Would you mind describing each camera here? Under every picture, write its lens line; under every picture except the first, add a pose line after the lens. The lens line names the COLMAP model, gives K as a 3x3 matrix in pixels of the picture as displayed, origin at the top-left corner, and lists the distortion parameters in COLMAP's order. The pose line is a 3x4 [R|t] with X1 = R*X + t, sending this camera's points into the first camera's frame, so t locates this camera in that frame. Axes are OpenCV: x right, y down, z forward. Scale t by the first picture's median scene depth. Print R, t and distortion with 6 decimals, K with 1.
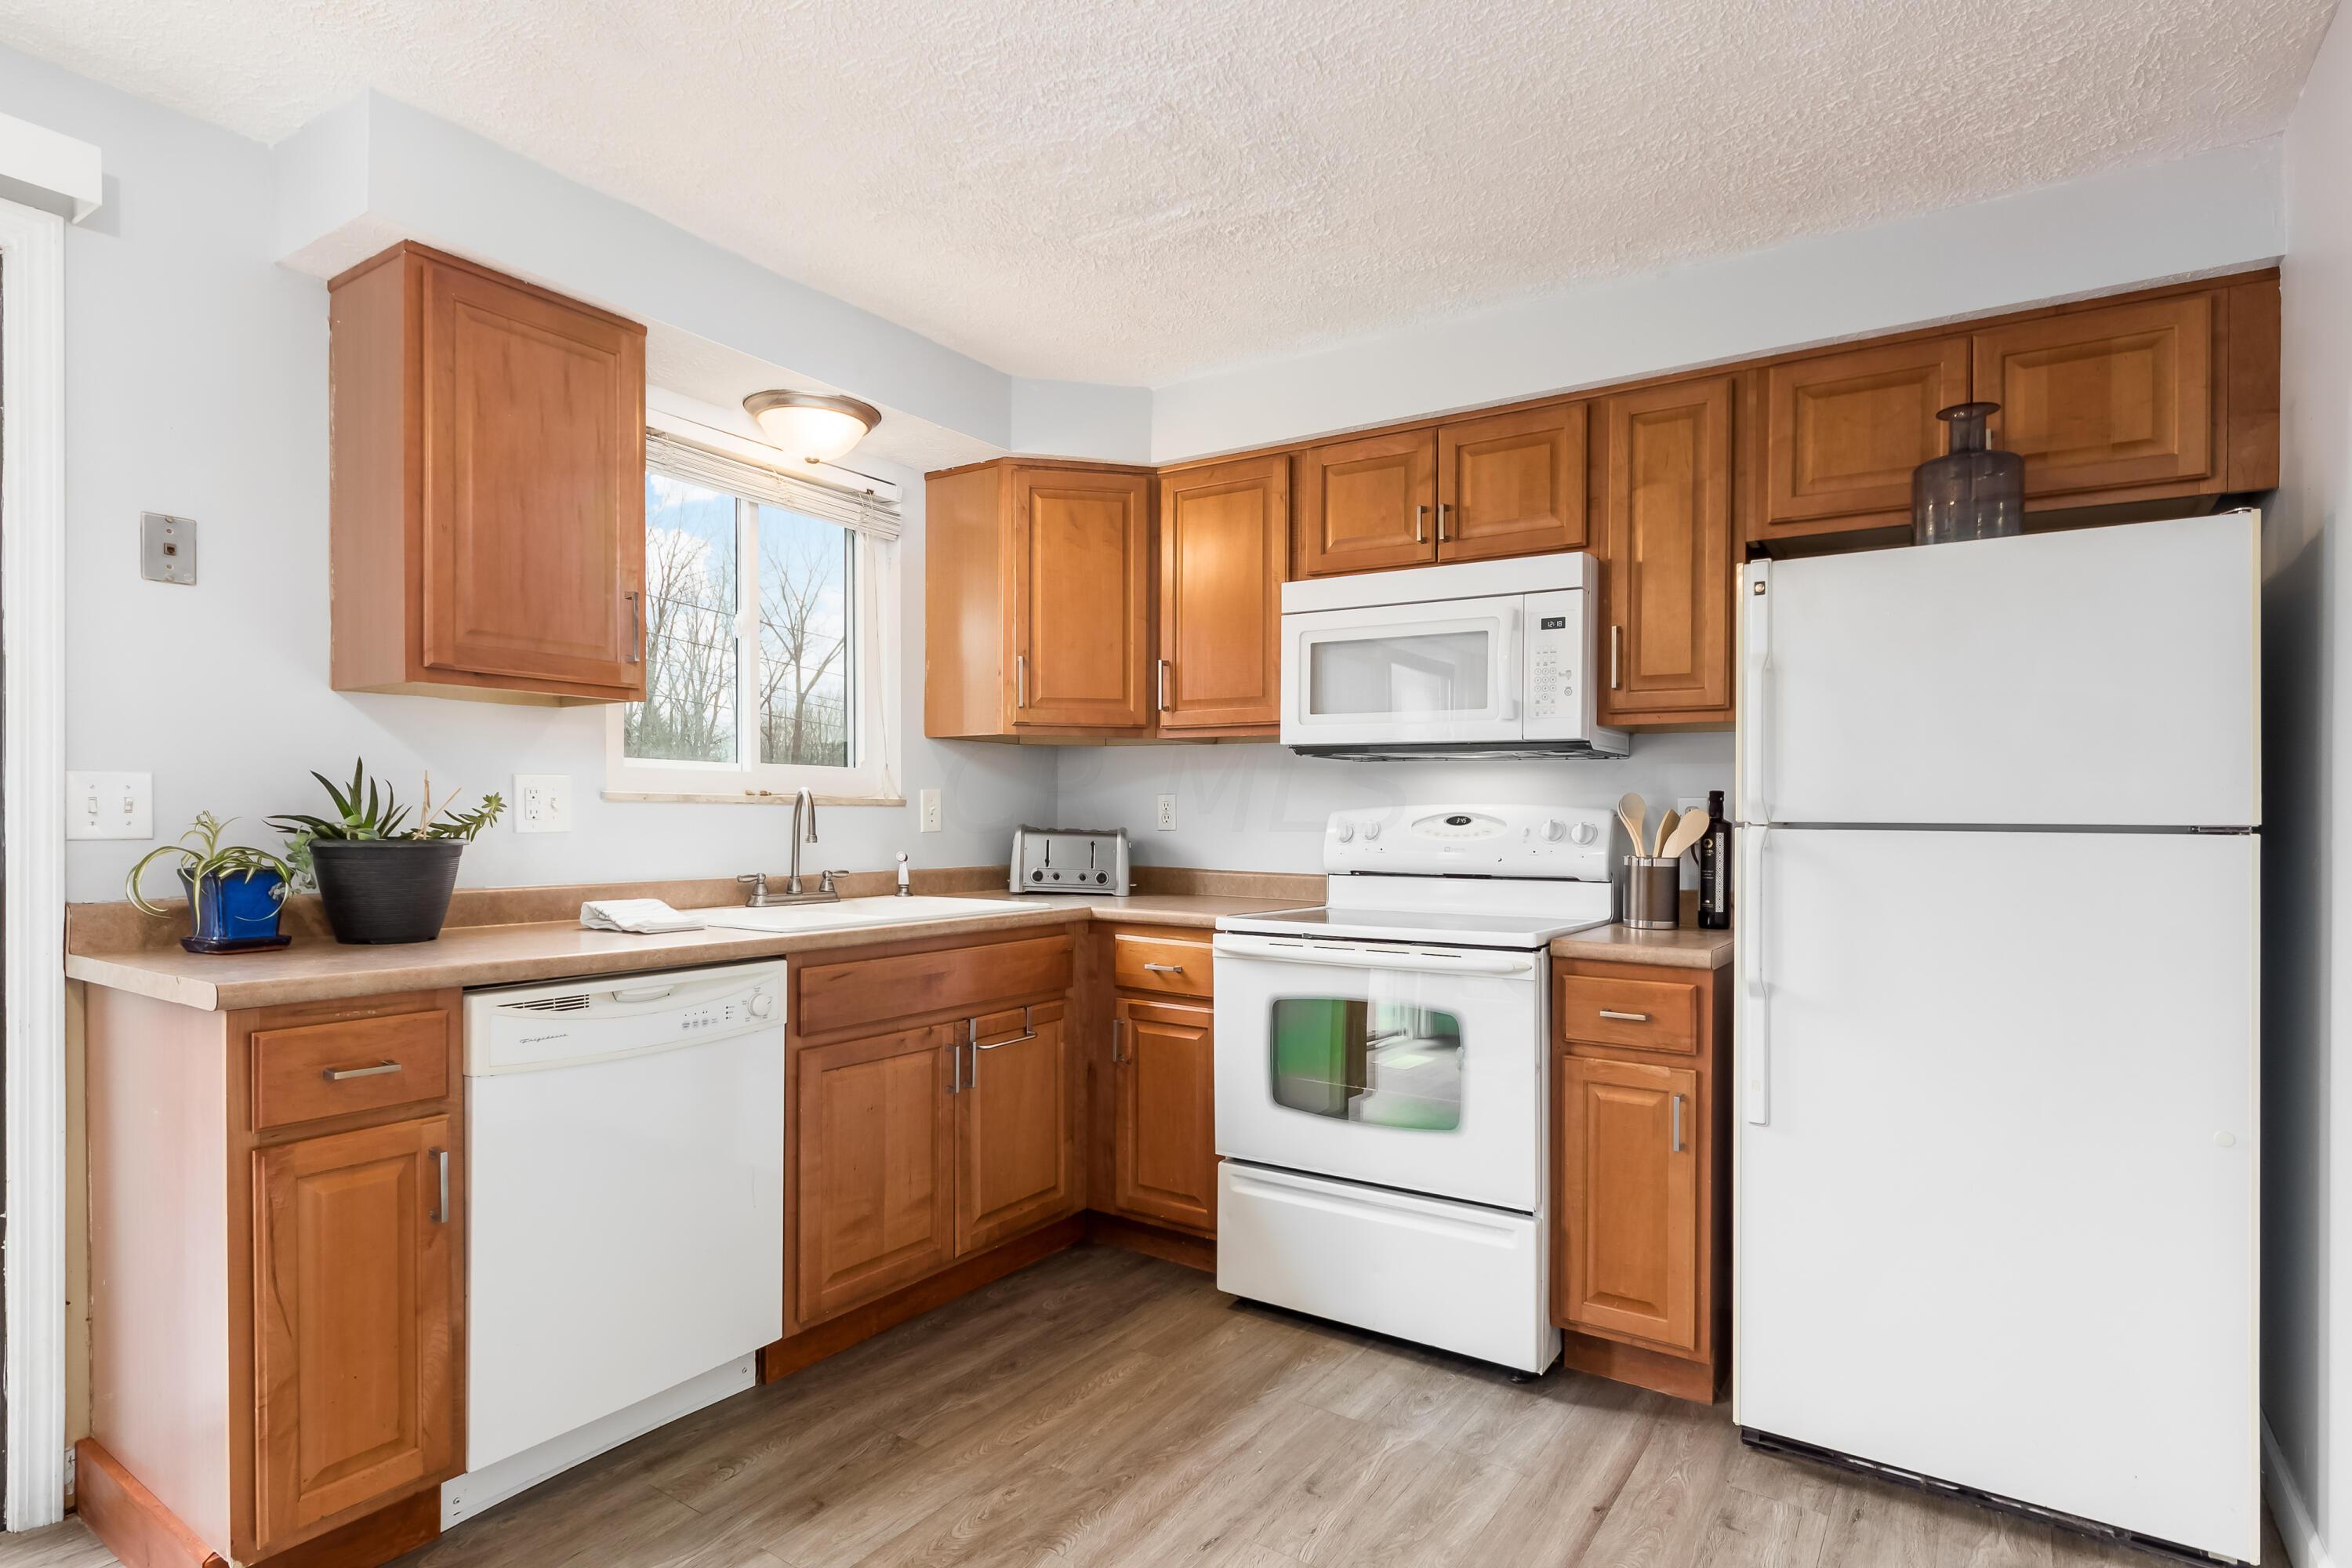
lens RADIAL K [[1227.1, 0, 1147.5], [0, 1227.1, 821.6], [0, 0, 1]] dist [0.003653, -0.000841]
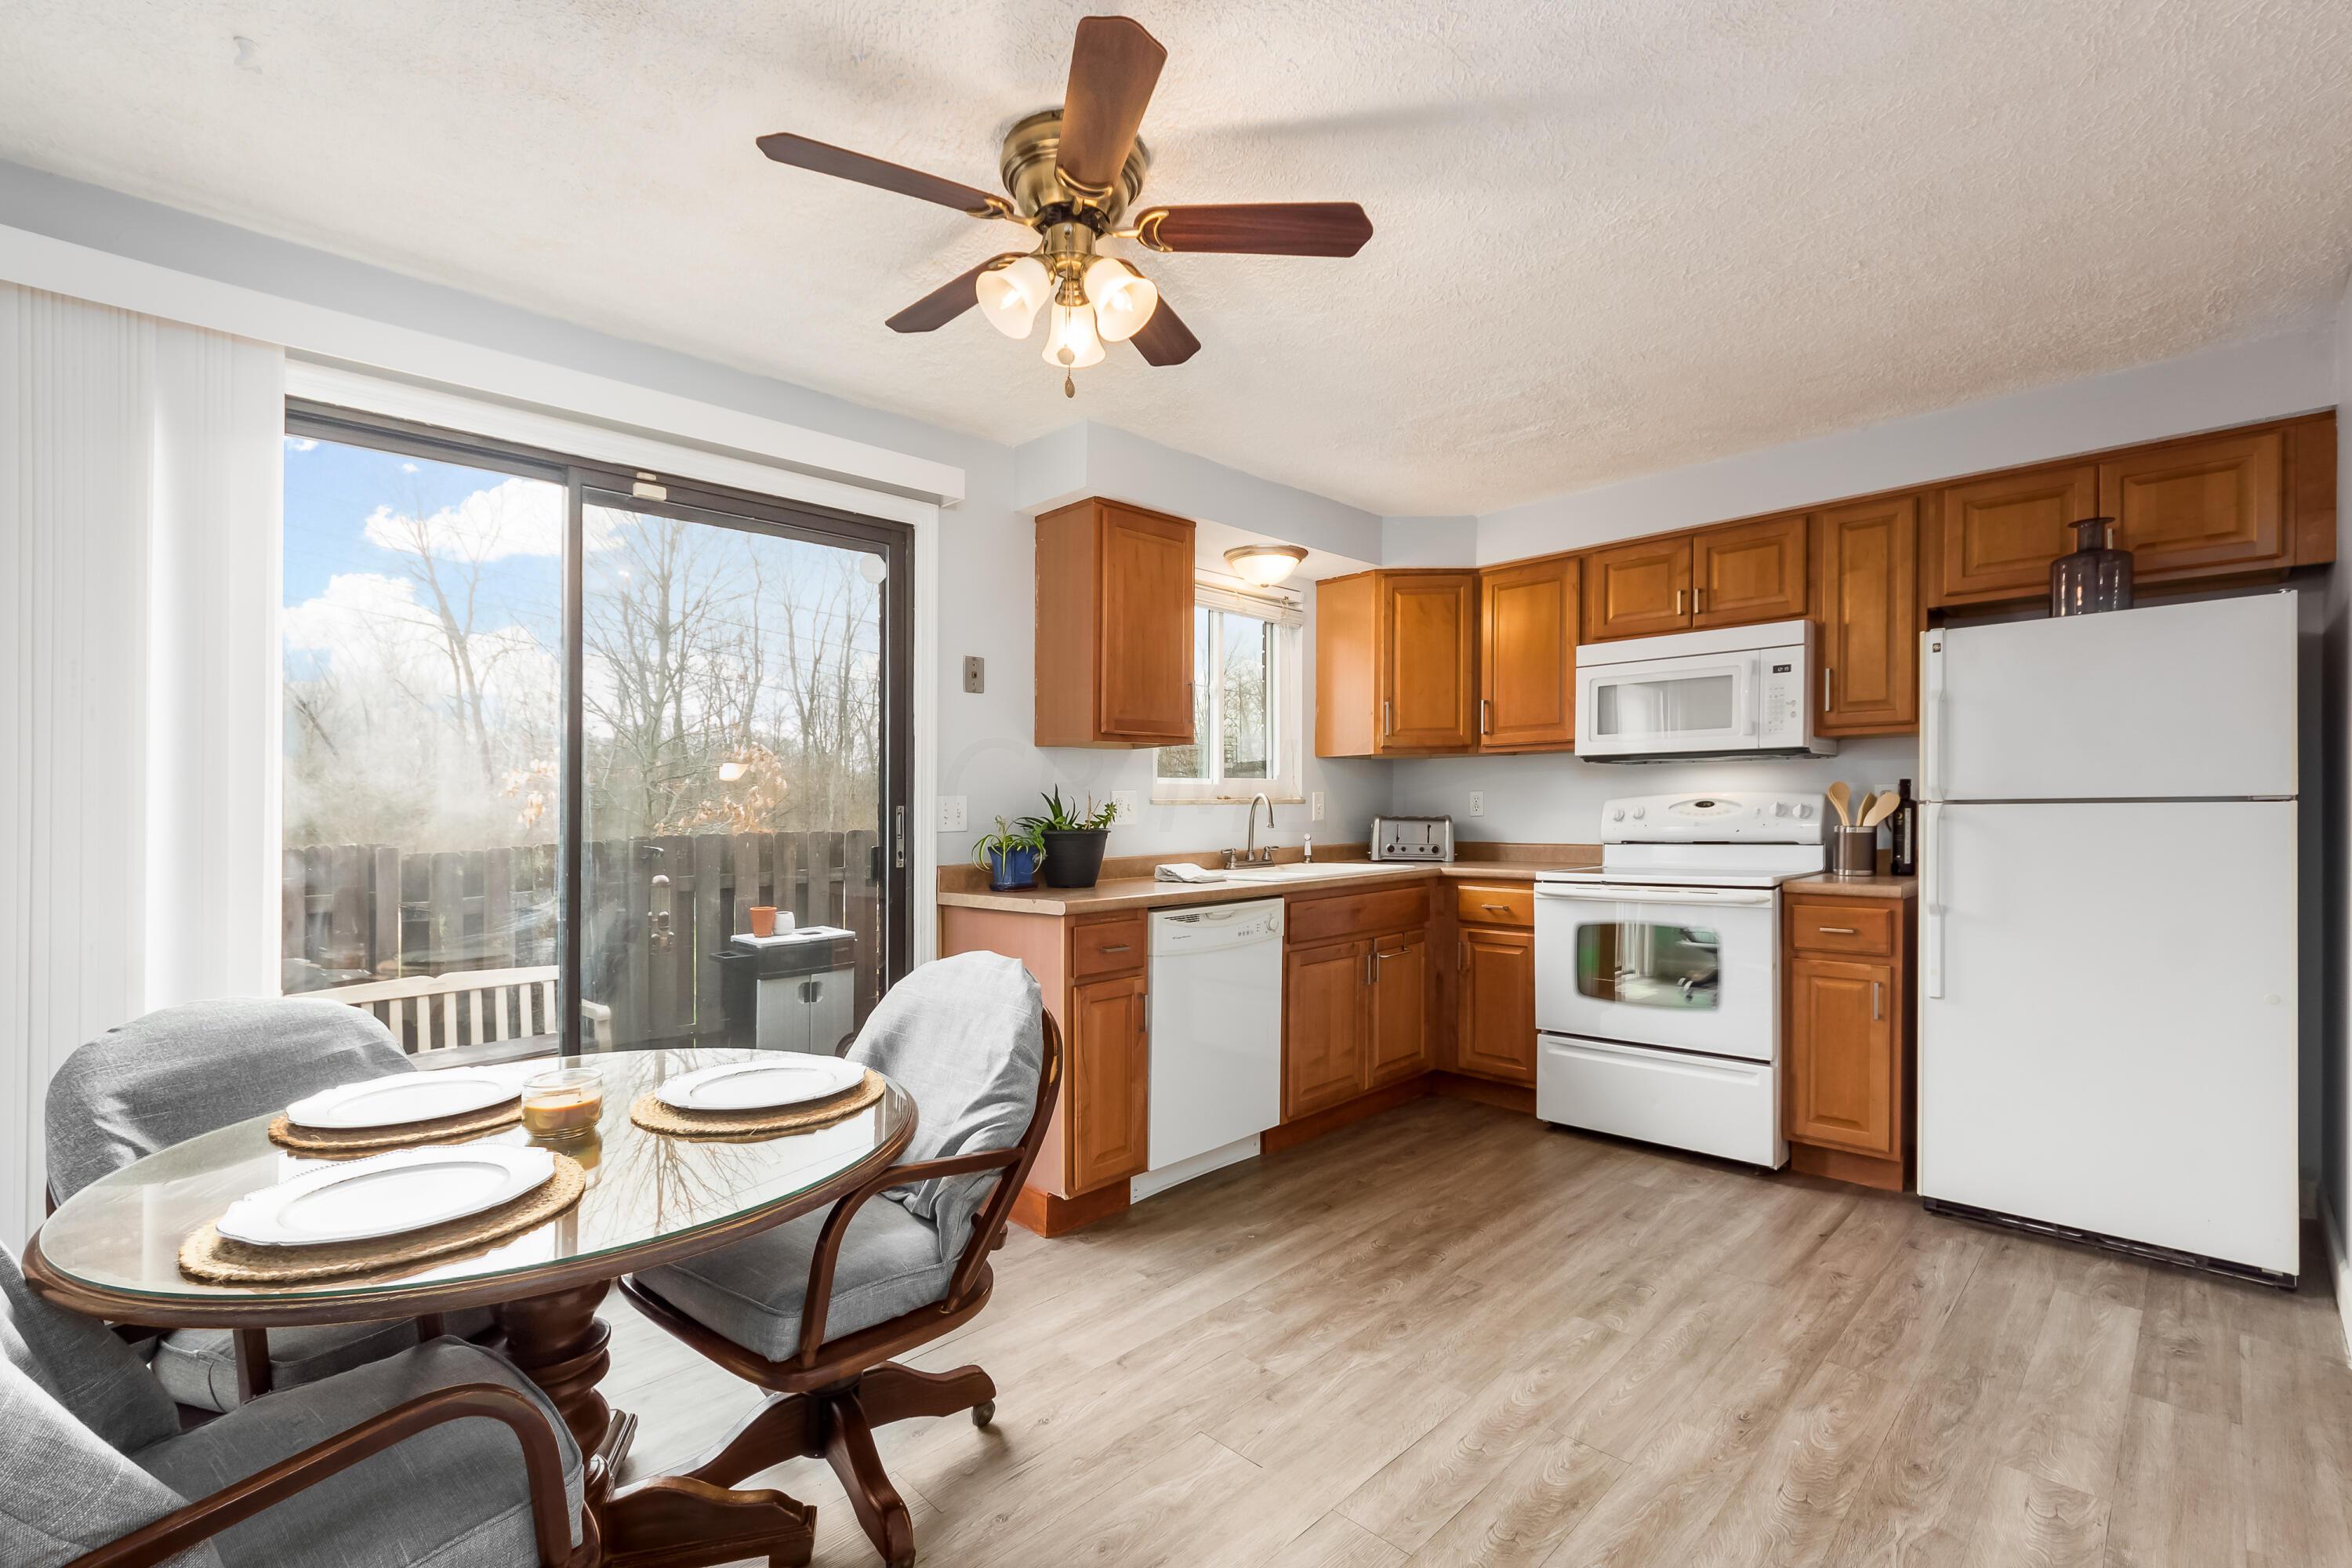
lens RADIAL K [[1029.1, 0, 1162.0], [0, 1029.1, 848.5], [0, 0, 1]] dist [-0.003245, -0.000219]
pose [[0.981812, -0.016171, -0.189166, -0.165789], [0.022442, 0.999266, 0.031060, -0.000834], [0.188525, -0.034740, 0.981454, -0.349374]]
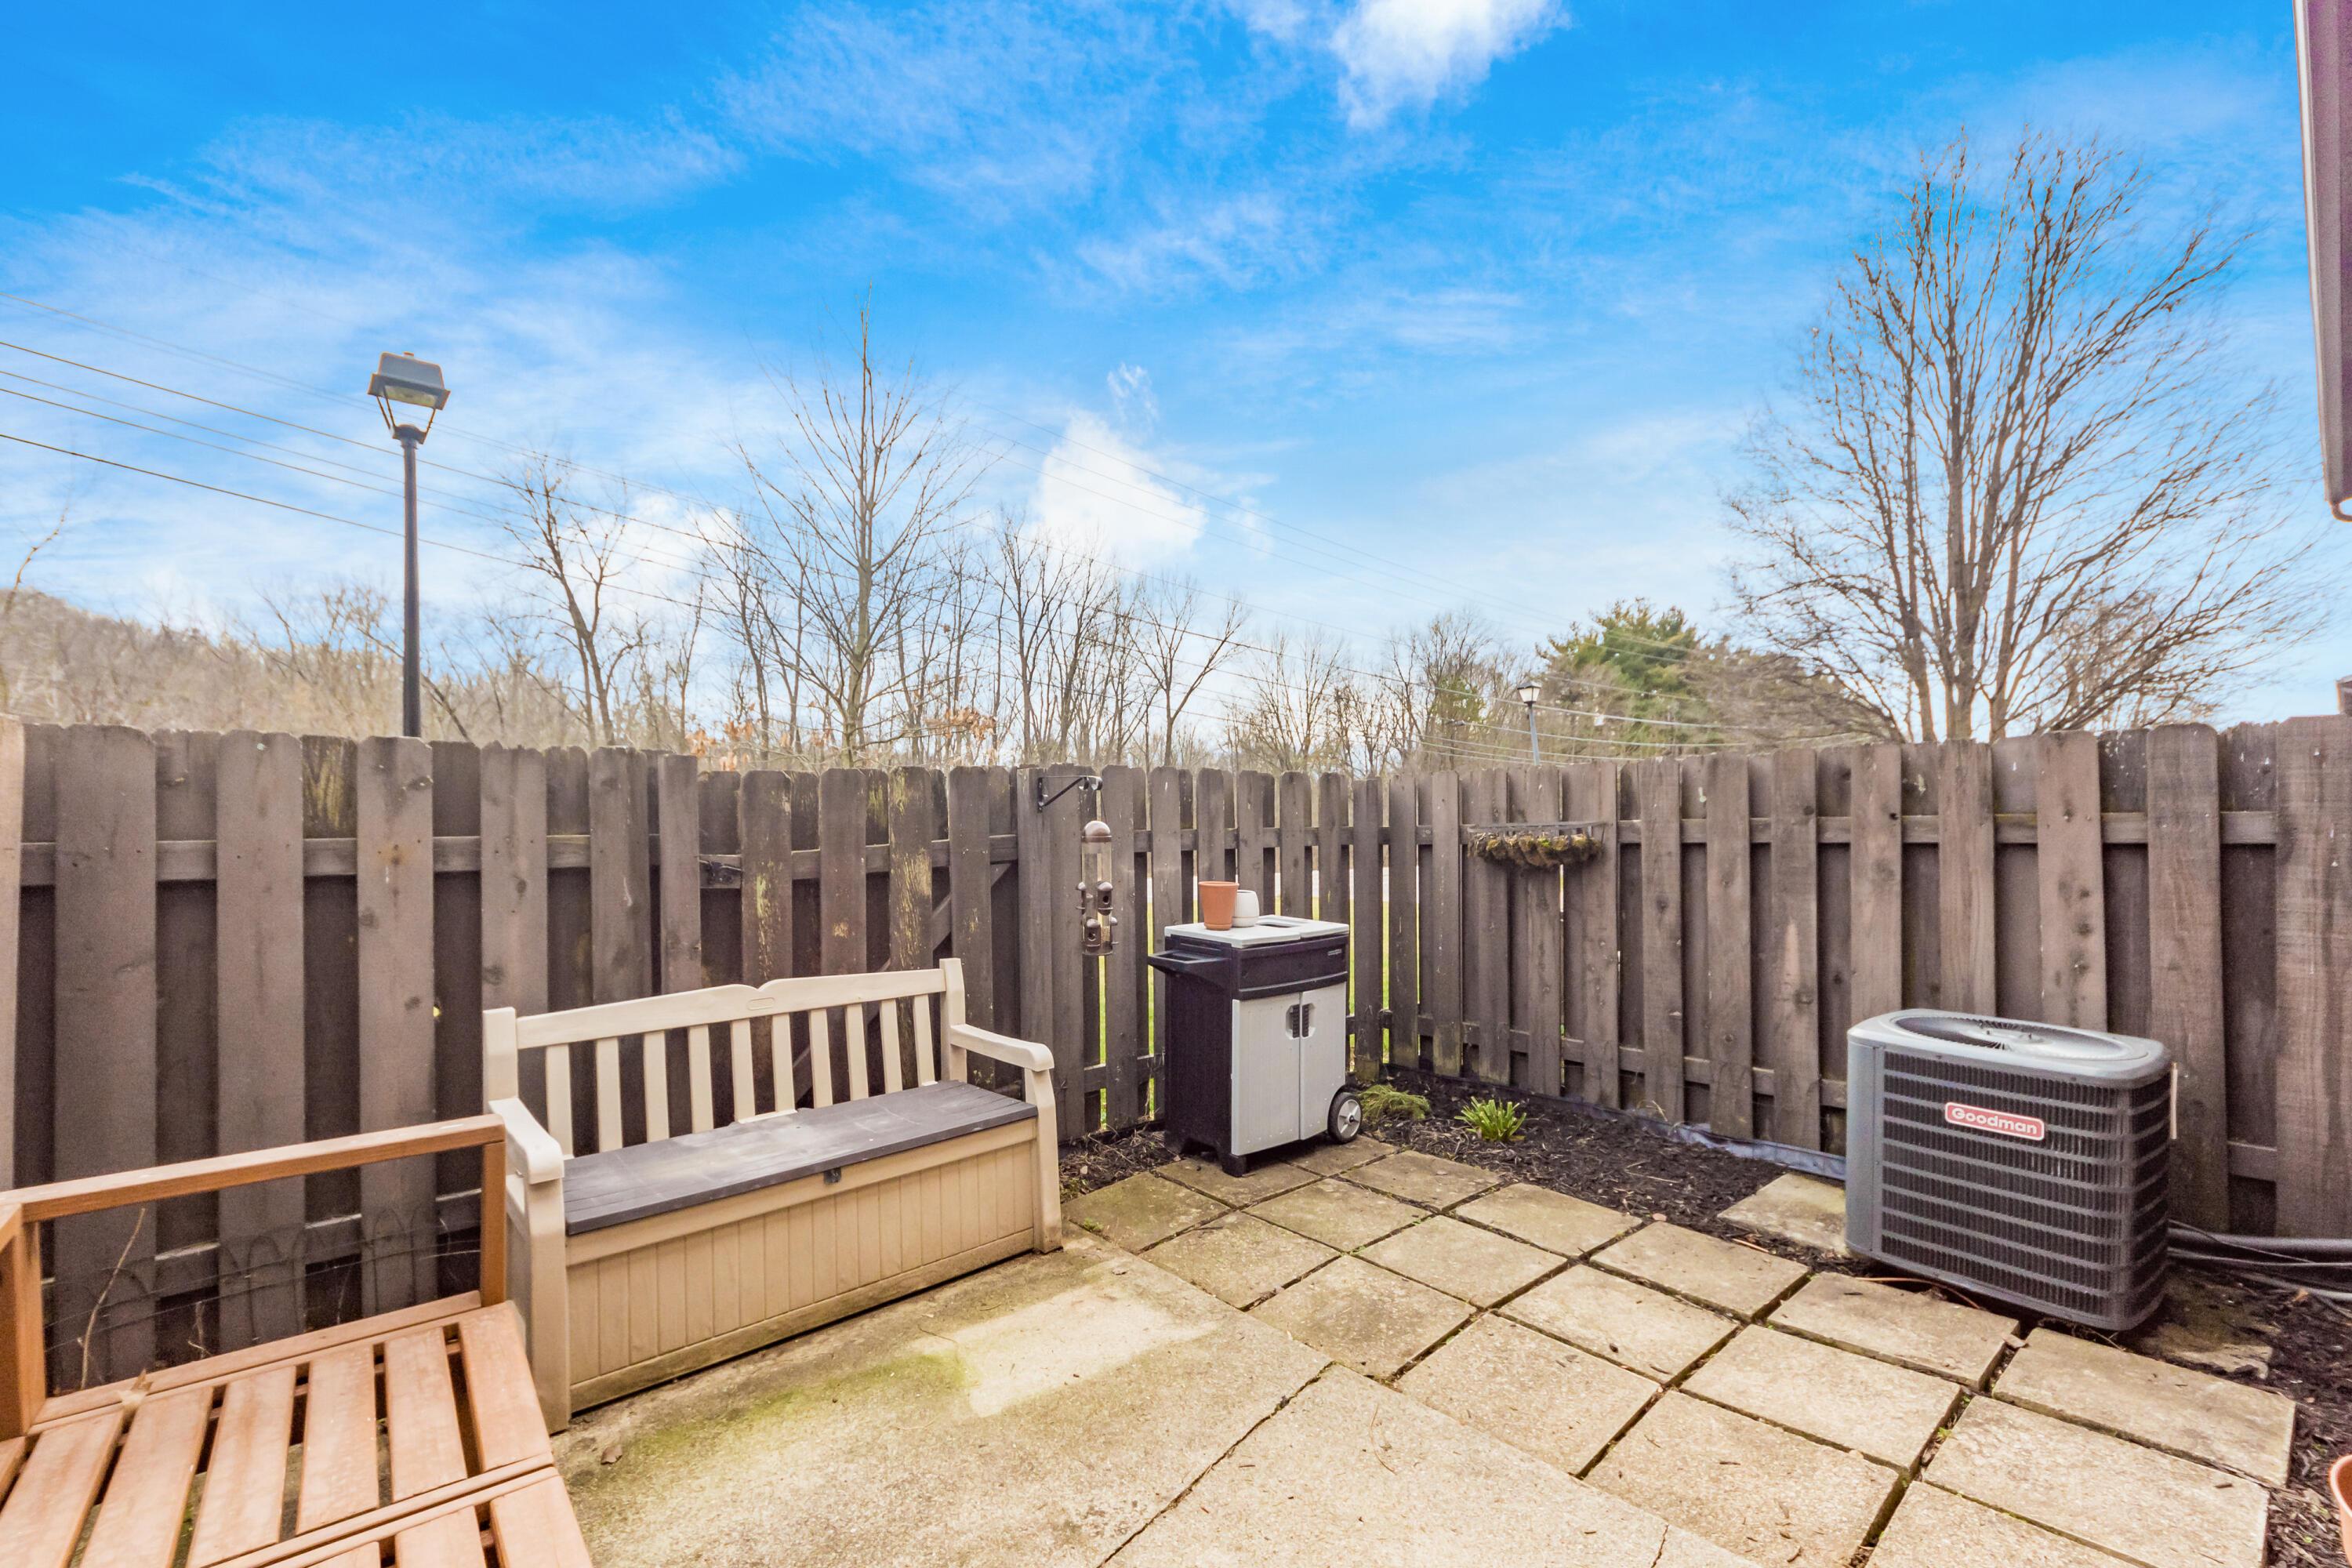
lens RADIAL K [[1024.0, 0, 1177.9], [0, 1024.0, 810.5], [0, 0, 1]] dist [-0.000496, -0.000102]
pose [[0.967125, -0.009681, -0.254118, -1.270290], [0.007262, 0.999919, -0.010459, 0.107972], [0.254199, 0.008269, 0.967117, 0.409074]]
